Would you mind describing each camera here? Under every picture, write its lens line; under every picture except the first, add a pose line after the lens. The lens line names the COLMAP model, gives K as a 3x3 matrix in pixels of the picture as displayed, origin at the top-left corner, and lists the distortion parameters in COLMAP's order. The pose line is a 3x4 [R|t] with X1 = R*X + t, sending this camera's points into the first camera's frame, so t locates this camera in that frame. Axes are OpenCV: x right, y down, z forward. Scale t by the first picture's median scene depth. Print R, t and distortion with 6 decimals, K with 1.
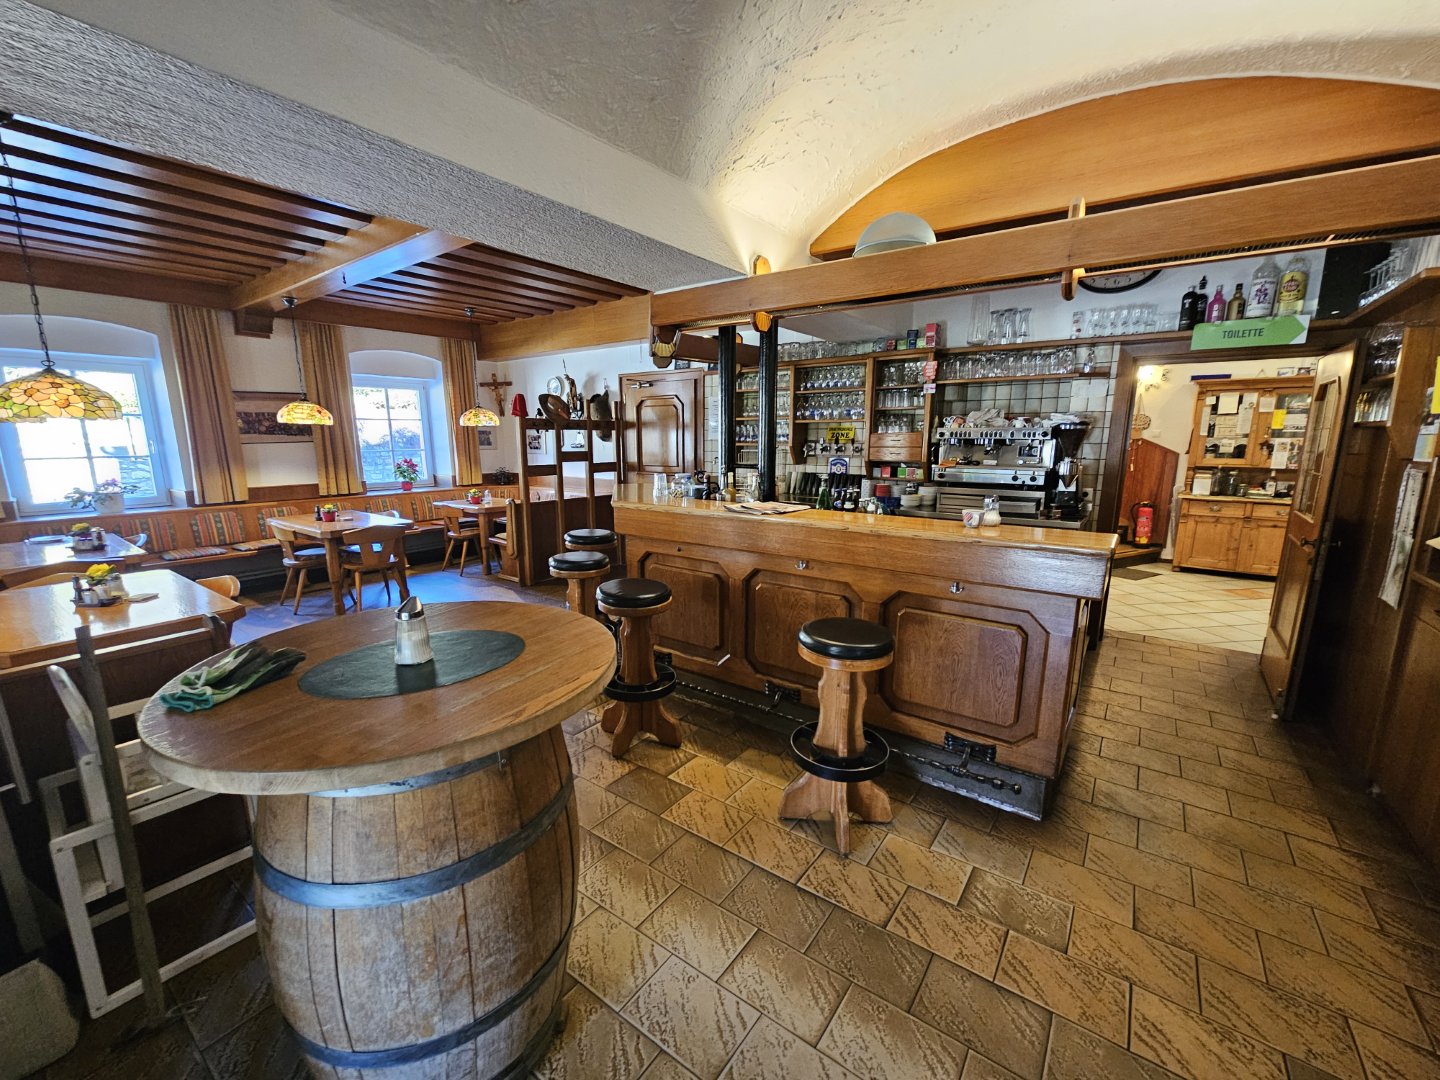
lens RADIAL K [[584.5, 0, 722.0], [0, 584.5, 541.2], [0, 0, 1]] dist [-0.004505, 0.000315]
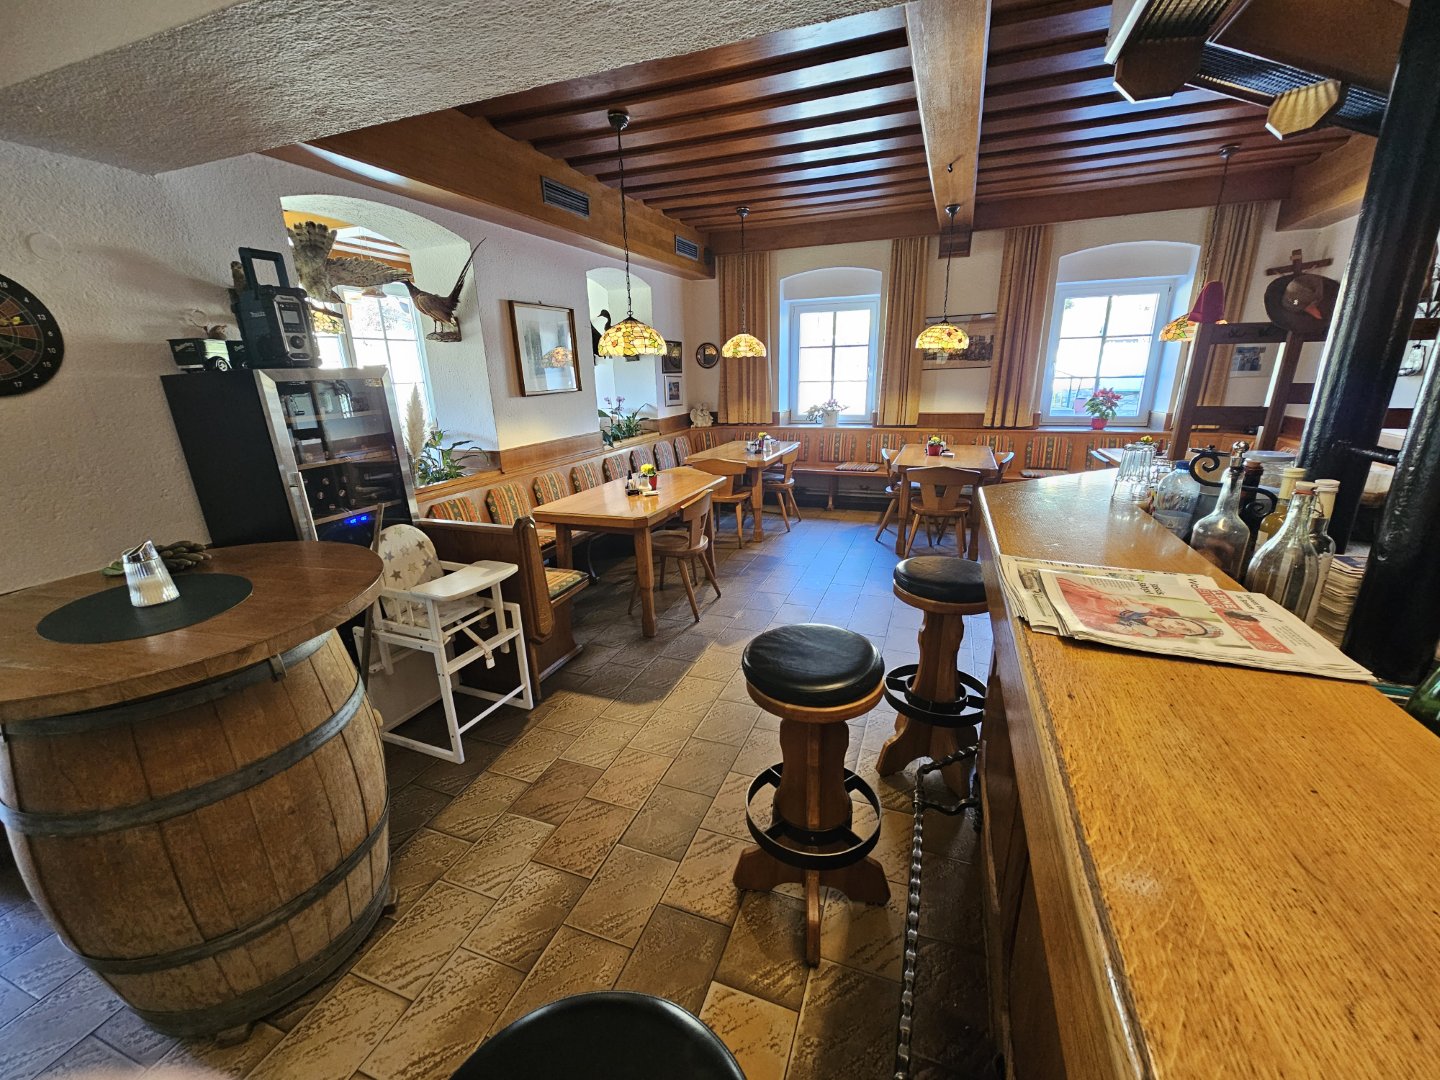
lens RADIAL K [[584.5, 0, 717.2], [0, 584.5, 555.1], [0, 0, 1]] dist [-0.004505, 0.000315]
pose [[0.256147, 0.289695, -0.922207, 0.142054], [-0.148292, 0.954519, 0.258657, -0.065408], [0.955195, 0.070502, 0.287456, 0.363698]]
